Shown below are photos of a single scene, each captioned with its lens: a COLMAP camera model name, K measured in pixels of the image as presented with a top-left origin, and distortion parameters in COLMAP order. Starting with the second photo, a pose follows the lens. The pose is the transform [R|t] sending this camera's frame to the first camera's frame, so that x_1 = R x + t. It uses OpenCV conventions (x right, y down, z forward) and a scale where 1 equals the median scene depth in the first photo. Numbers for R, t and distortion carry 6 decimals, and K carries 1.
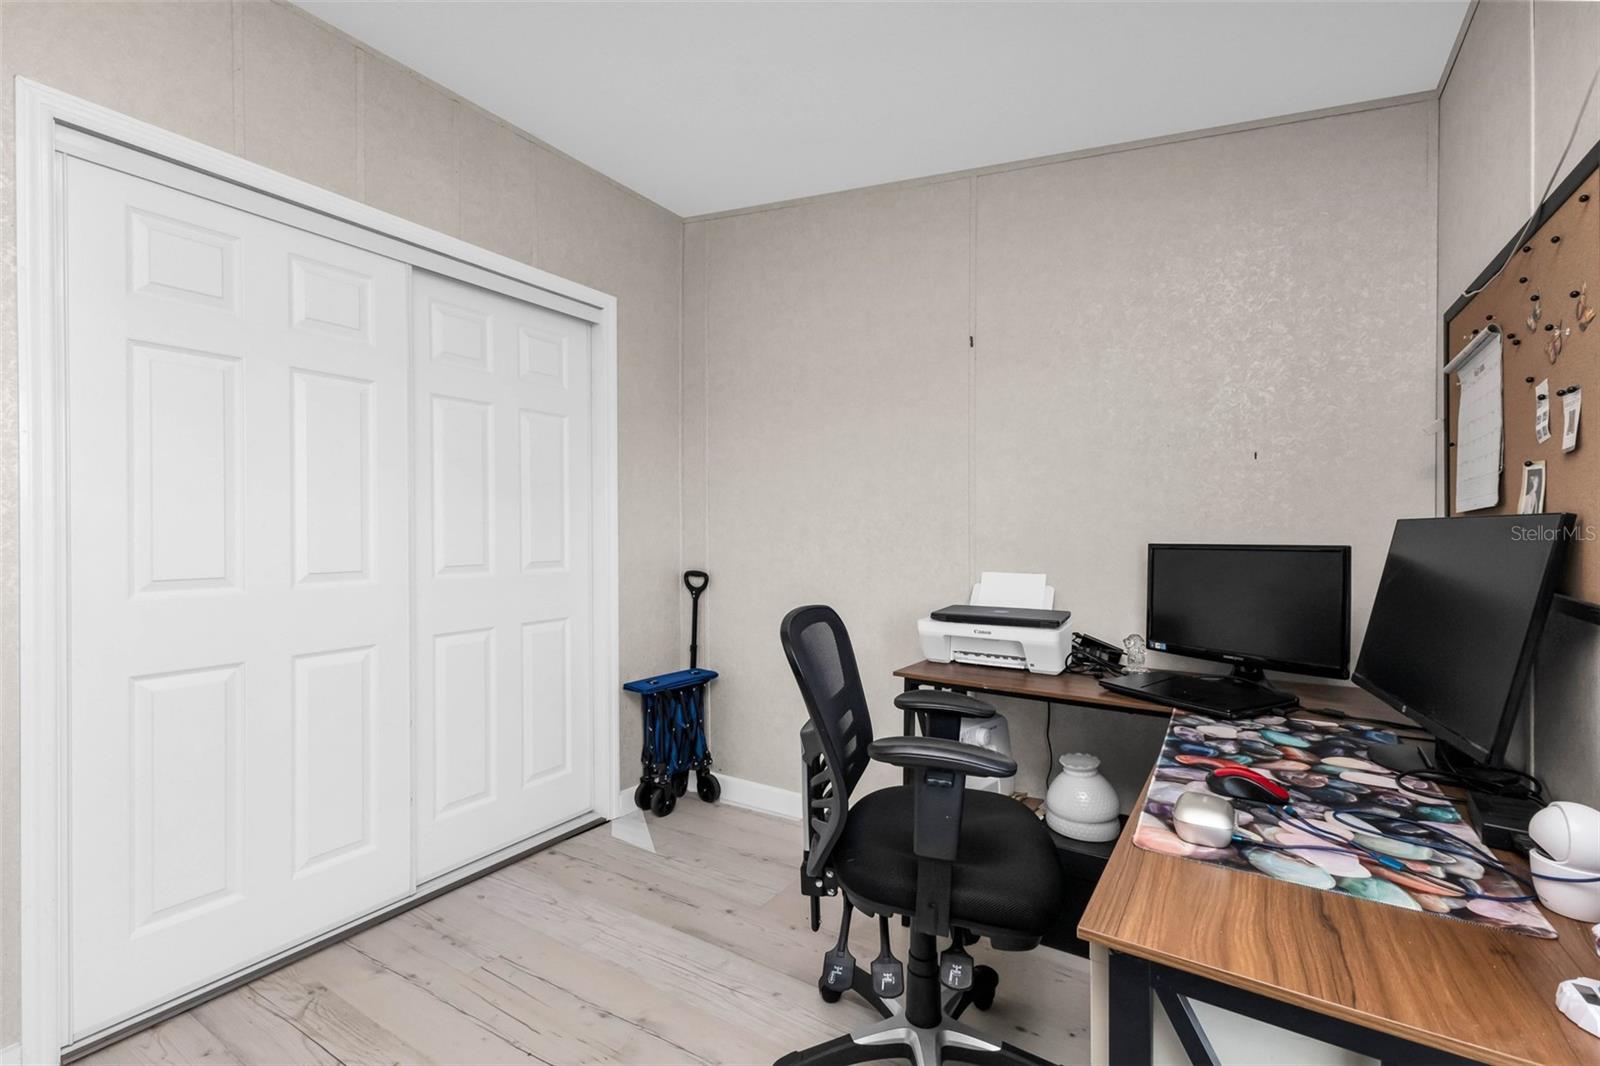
lens RADIAL K [[697.1, 0, 803.2], [0, 697.1, 524.1], [0, 0, 1]] dist [0.008218, 0.000201]
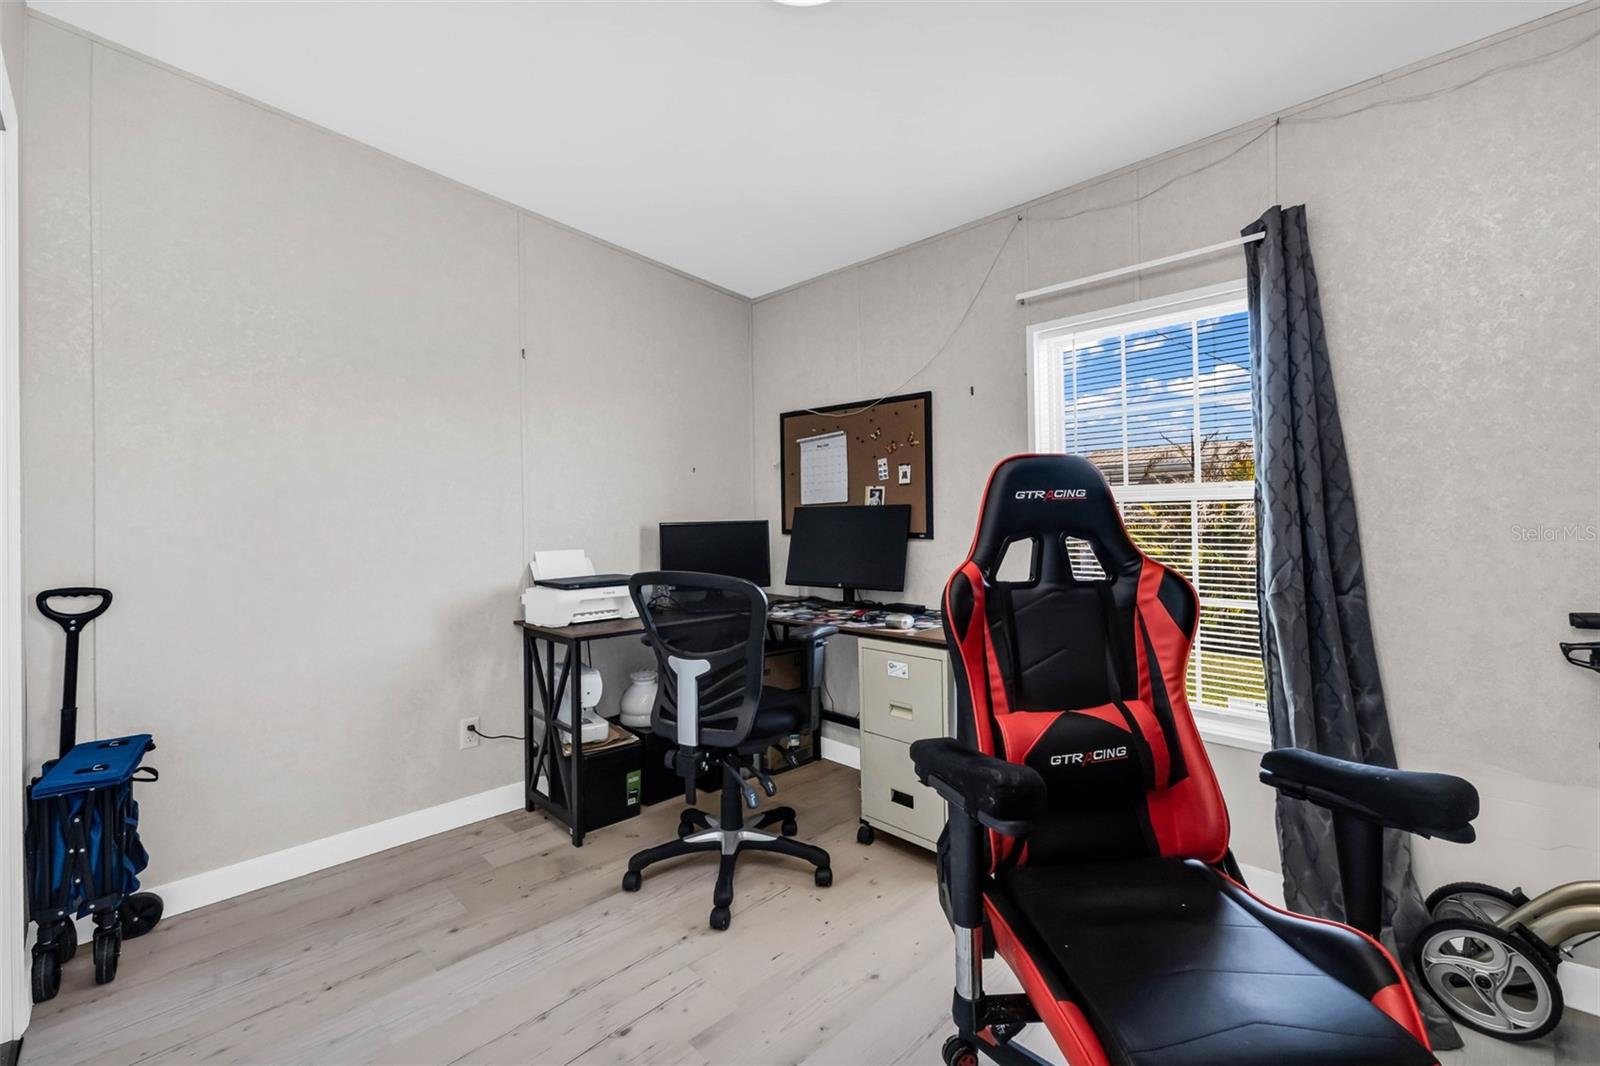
lens RADIAL K [[697.1, 0, 803.2], [0, 697.1, 524.1], [0, 0, 1]] dist [0.008218, 0.000201]
pose [[0.219409, -0.013123, 0.975545, -0.863251], [0.008041, 0.999900, 0.011642, 0.013110], [-0.975600, 0.005290, 0.219493, 0.334283]]
